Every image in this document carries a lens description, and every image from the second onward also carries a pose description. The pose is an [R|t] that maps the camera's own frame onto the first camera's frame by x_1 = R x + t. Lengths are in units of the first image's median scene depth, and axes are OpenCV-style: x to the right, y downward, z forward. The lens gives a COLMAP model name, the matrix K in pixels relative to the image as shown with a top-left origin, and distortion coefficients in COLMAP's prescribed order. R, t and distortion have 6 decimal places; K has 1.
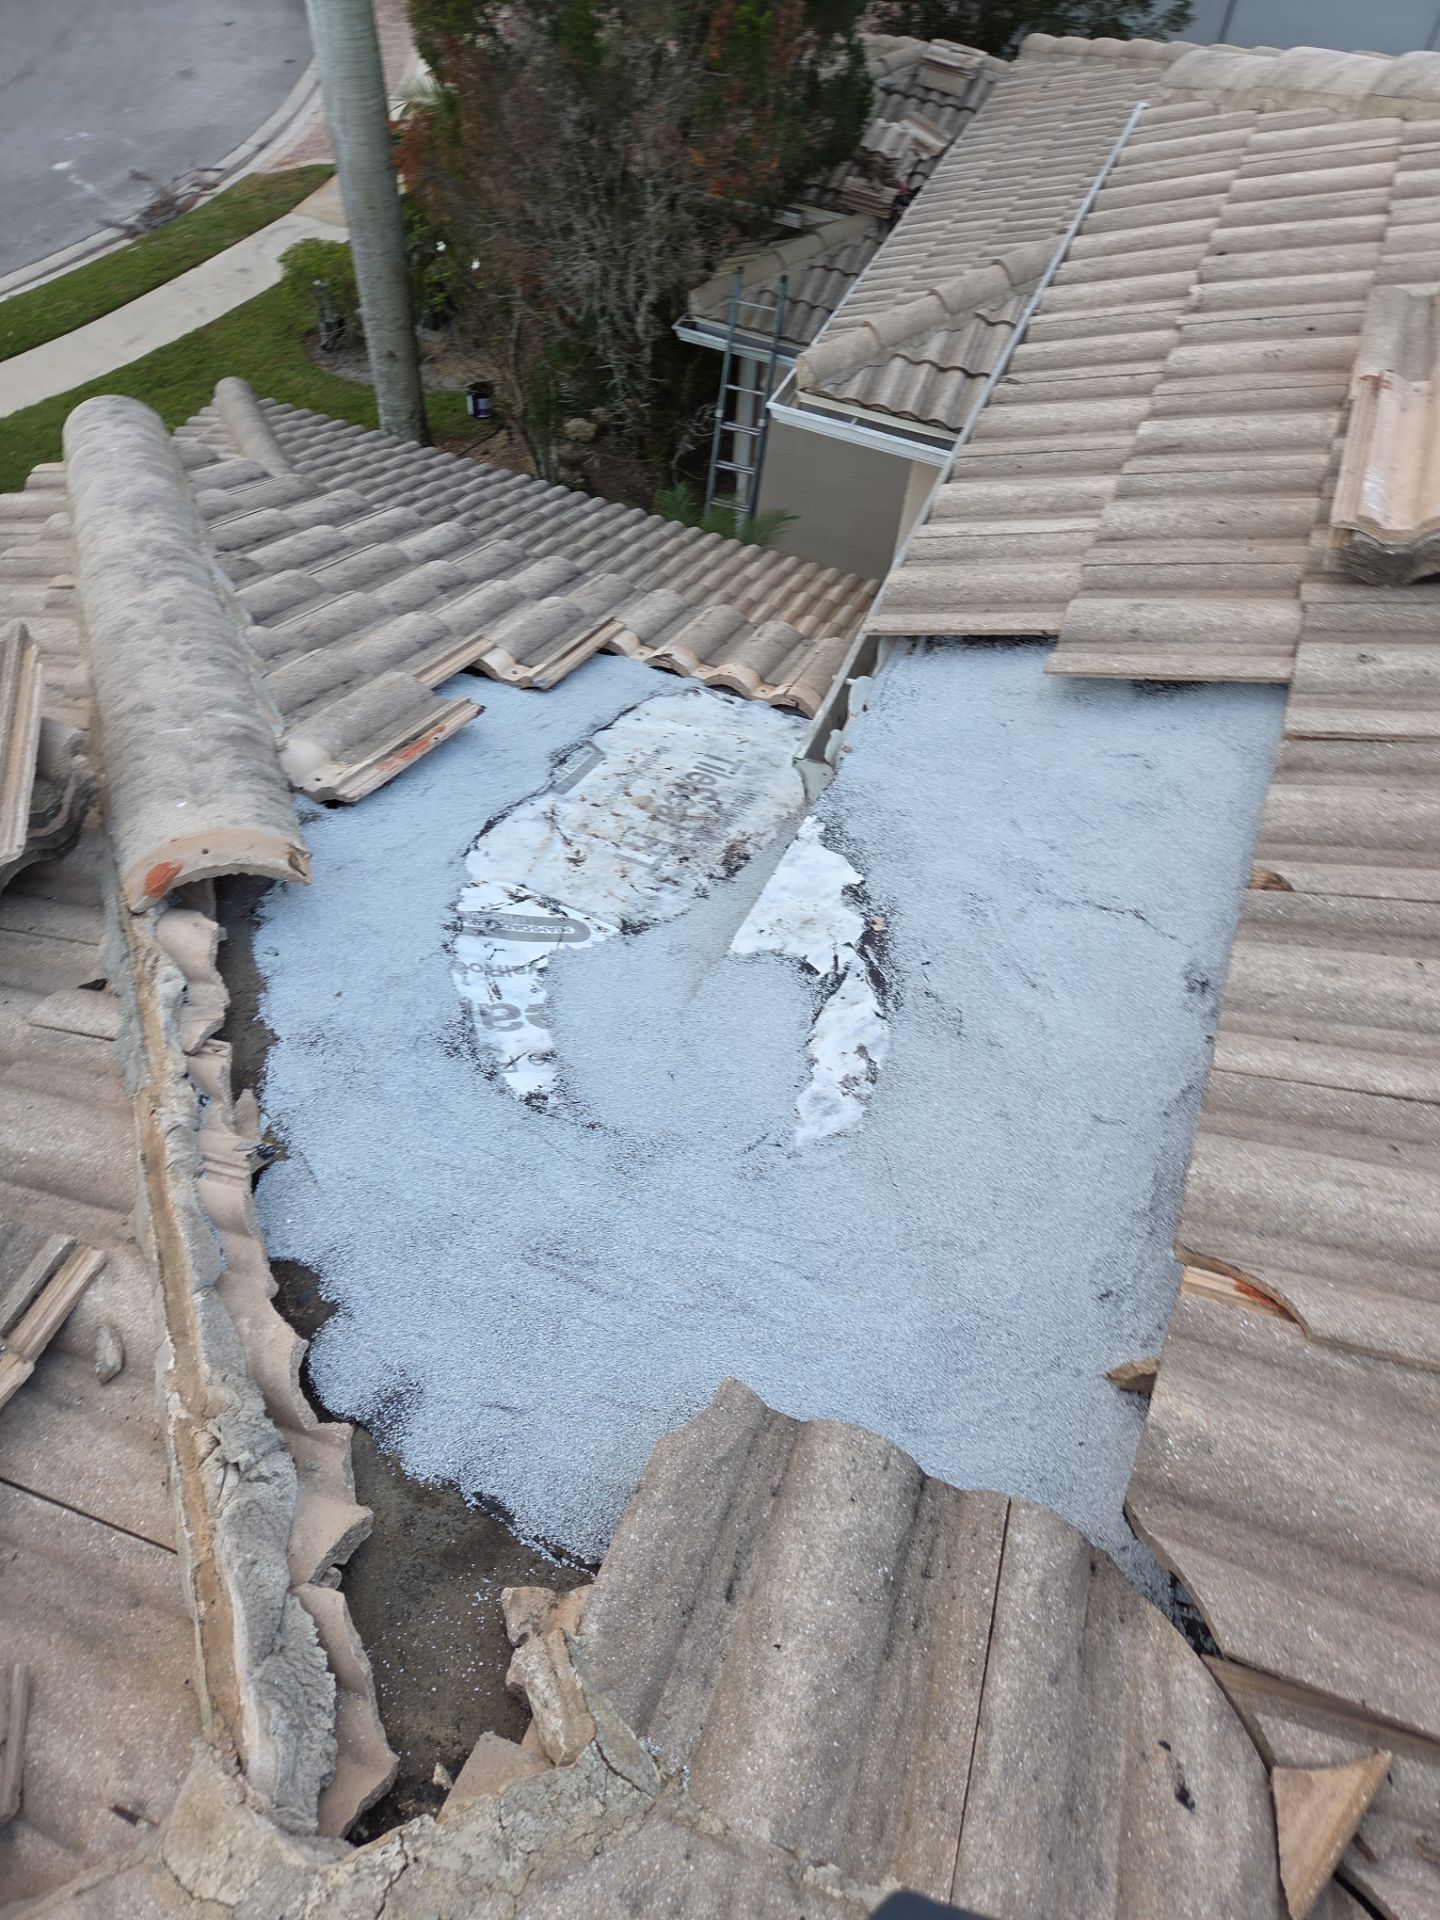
lens RADIAL K [[1291.0, 0, 865.5], [0, 1291.0, 955.2], [0, 0, 1]] dist [0.060366, -0.075019]
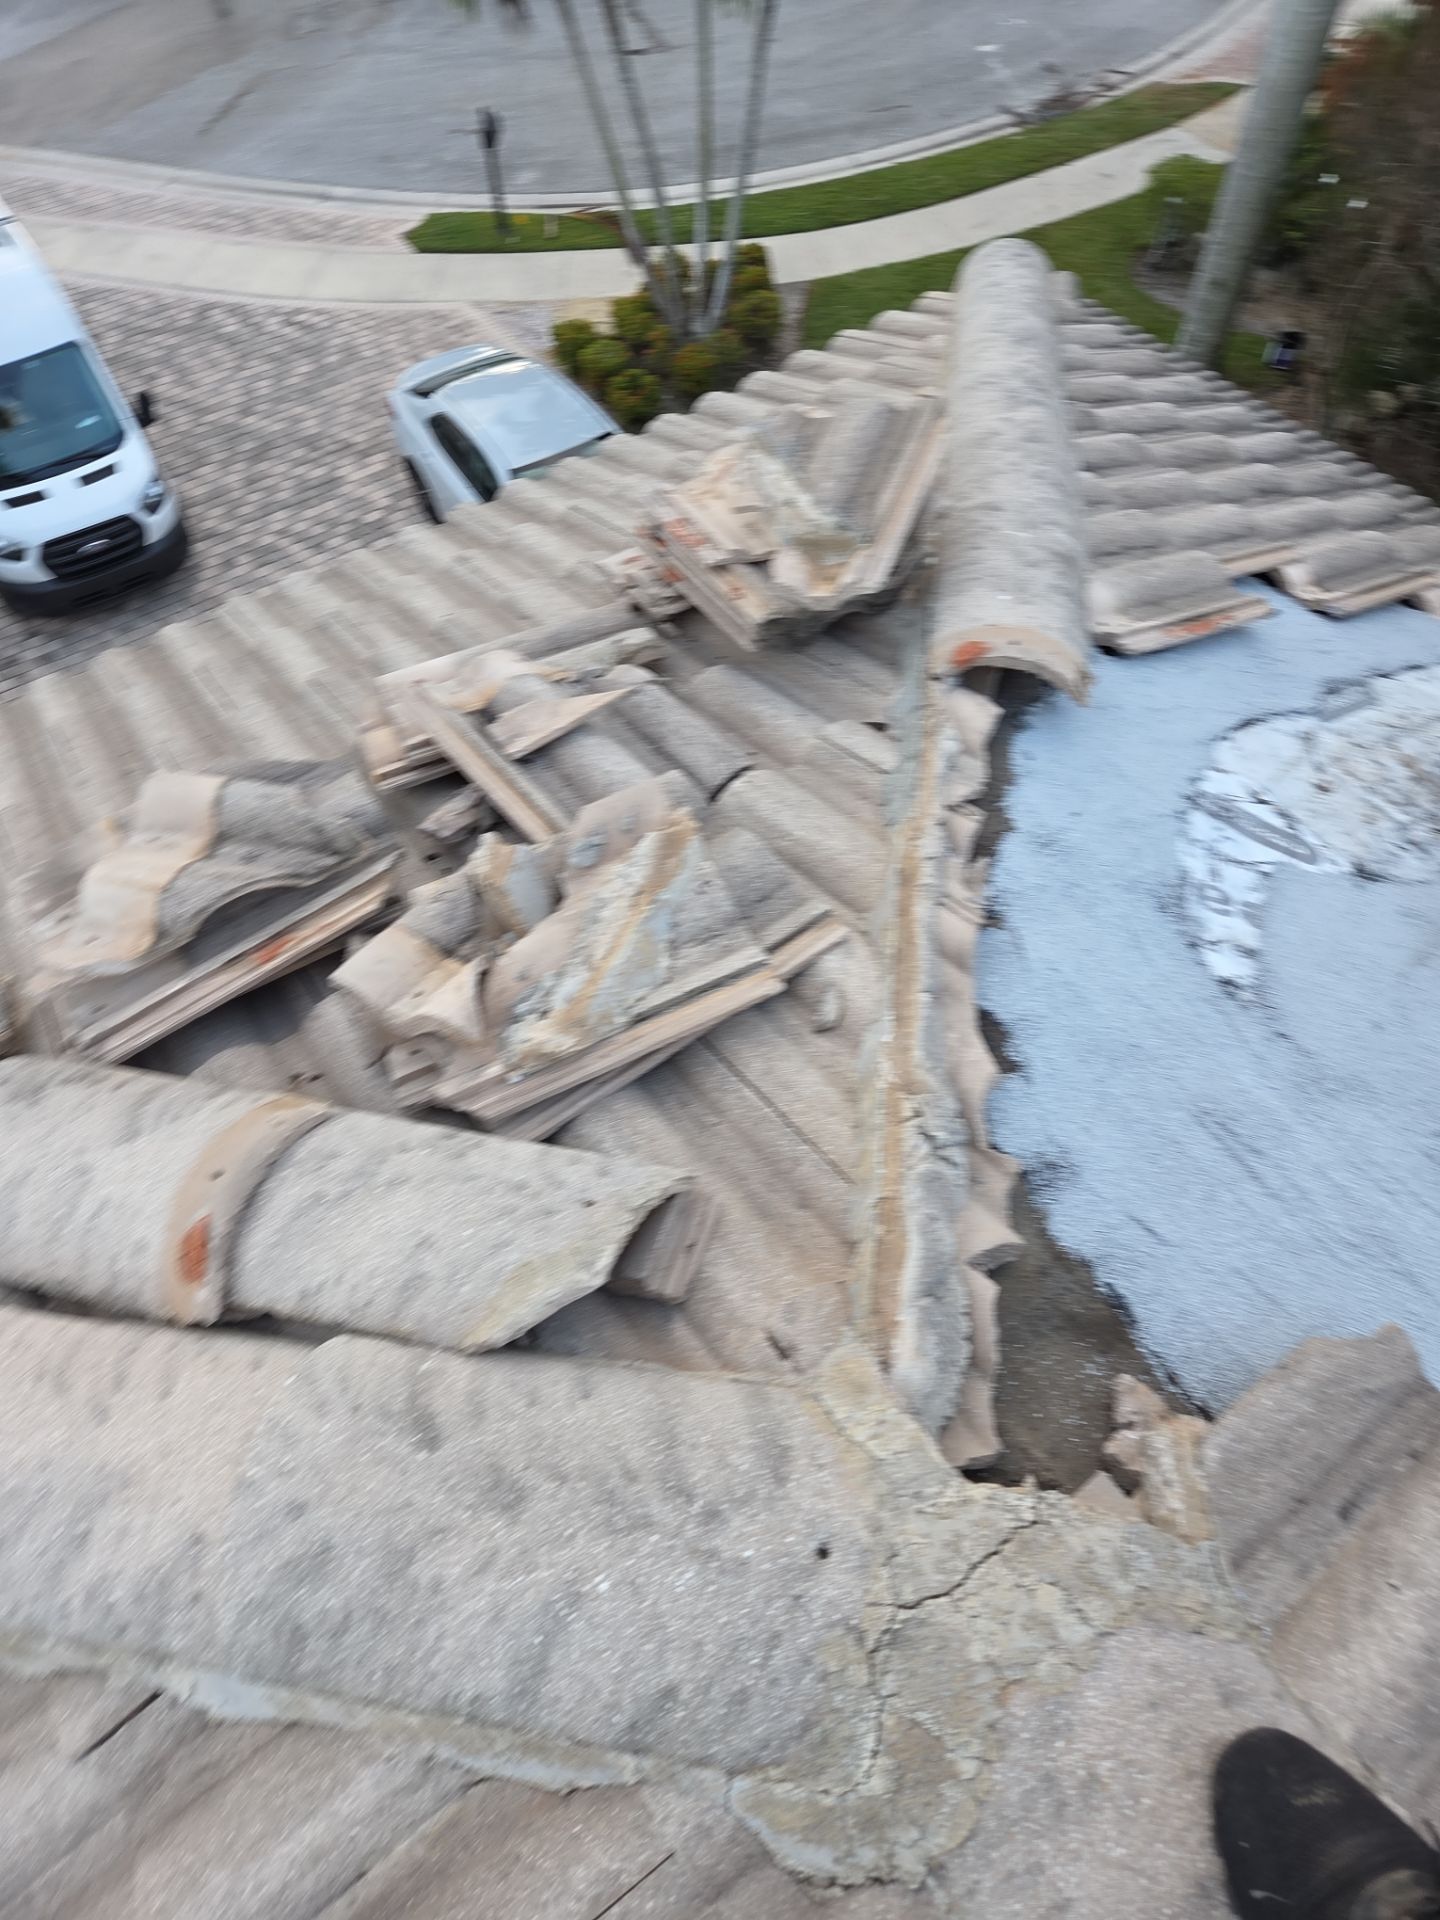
lens RADIAL K [[1354.1, 0, 720.0], [0, 1354.1, 960.0], [0, 0, 1]] dist [0.041695, -0.068641]
pose [[0.797931, 0.405201, -0.446226, -0.098663], [-0.394761, 0.910765, 0.121128, 0.102678], [0.455488, 0.079501, 0.886685, -0.042391]]
